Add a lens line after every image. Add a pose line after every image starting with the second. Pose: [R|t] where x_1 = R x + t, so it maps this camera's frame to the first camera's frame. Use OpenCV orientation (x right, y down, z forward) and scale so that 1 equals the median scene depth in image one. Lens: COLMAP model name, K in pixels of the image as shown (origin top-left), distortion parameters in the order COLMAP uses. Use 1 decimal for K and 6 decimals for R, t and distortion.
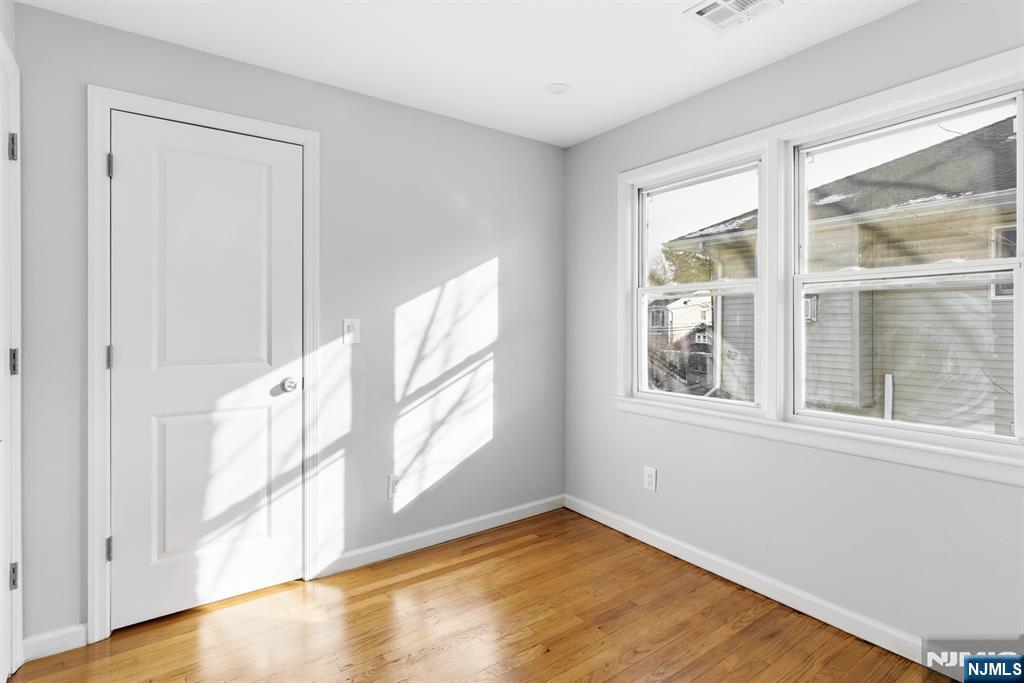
lens RADIAL K [[504.3, 0, 505.1], [0, 504.3, 334.0], [0, 0, 1]] dist [-0.001412, 0.001753]
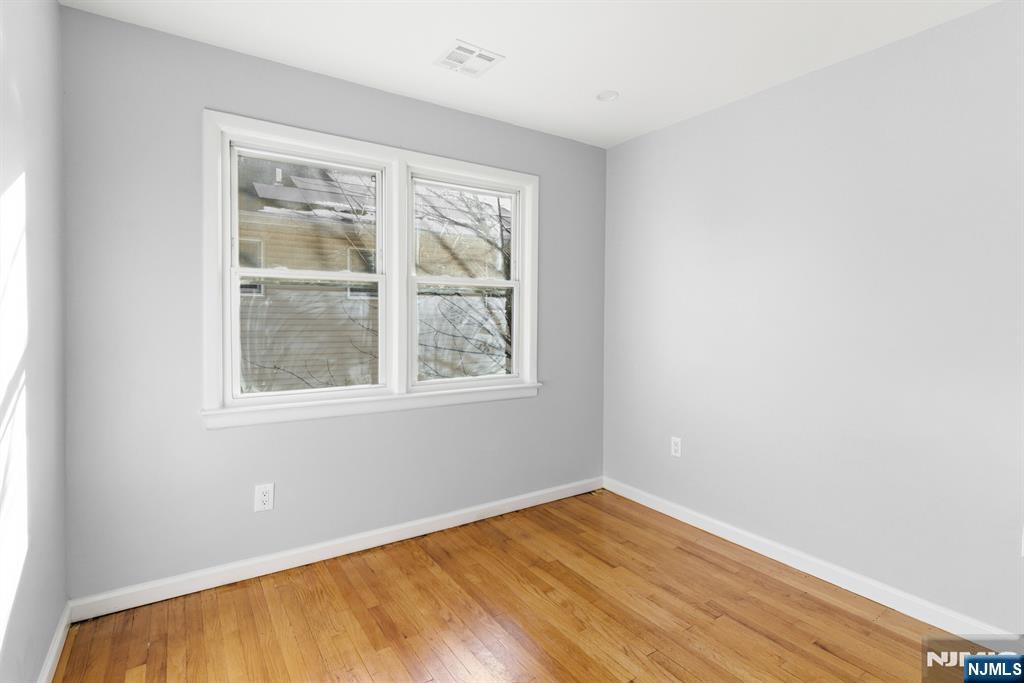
lens RADIAL K [[504.3, 0, 504.8], [0, 504.3, 334.8], [0, 0, 1]] dist [-0.001412, 0.001753]
pose [[0.029678, -0.041724, 0.998688, -0.647004], [0.009544, 0.999095, 0.041457, -0.019370], [-0.999514, 0.008301, 0.030049, 0.693672]]
